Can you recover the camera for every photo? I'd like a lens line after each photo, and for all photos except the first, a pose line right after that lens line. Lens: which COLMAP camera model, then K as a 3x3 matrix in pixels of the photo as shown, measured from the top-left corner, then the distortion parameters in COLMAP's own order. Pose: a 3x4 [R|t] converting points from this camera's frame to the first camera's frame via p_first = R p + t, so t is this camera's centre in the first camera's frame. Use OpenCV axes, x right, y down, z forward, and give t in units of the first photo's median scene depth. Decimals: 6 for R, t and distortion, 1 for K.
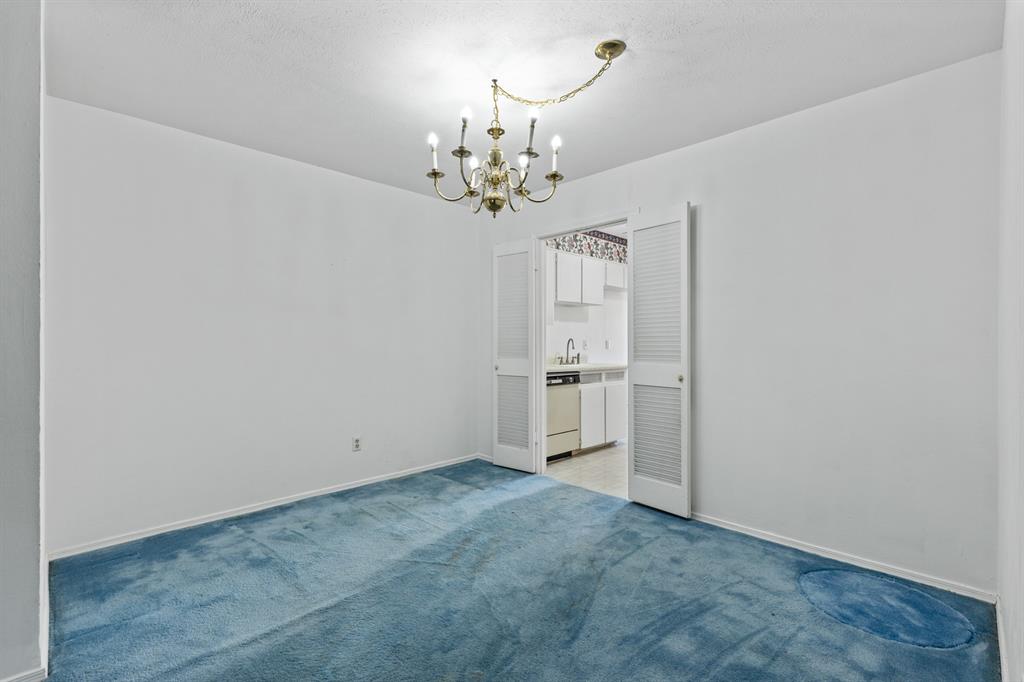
lens RADIAL K [[462.0, 0, 513.1], [0, 462.0, 341.1], [0, 0, 1]] dist [0.007654, -0.000199]
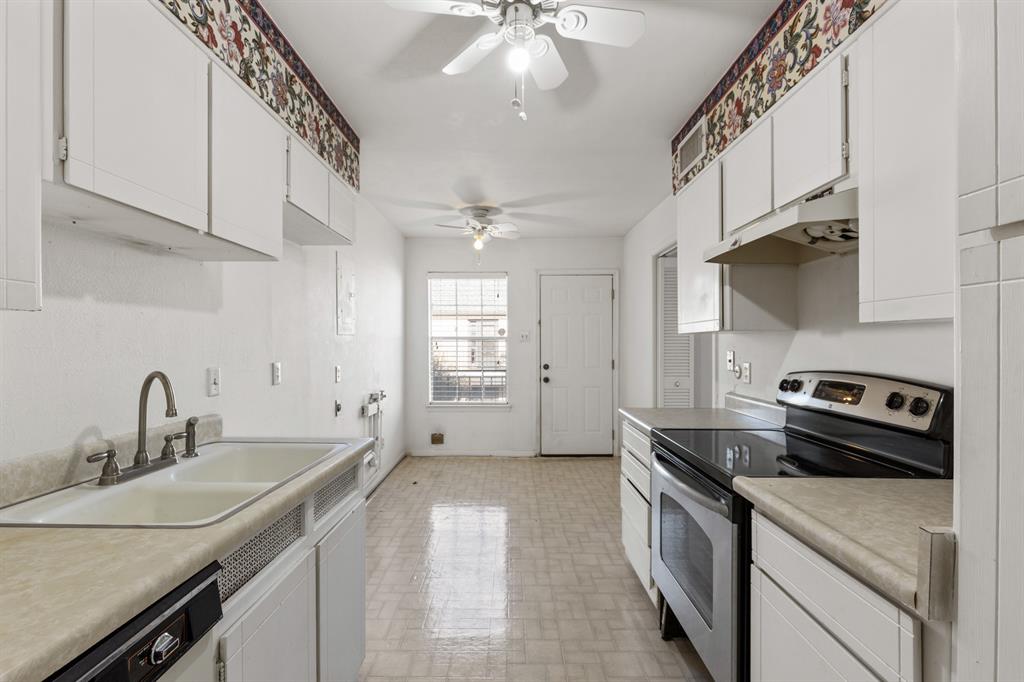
lens RADIAL K [[462.0, 0, 514.5], [0, 462.0, 341.2], [0, 0, 1]] dist [0.007654, -0.000199]
pose [[0.703434, -0.001725, 0.710758, 0.099292], [-0.000026, 0.999997, 0.002453, -0.027908], [-0.710760, -0.001744, 0.703432, 0.828433]]
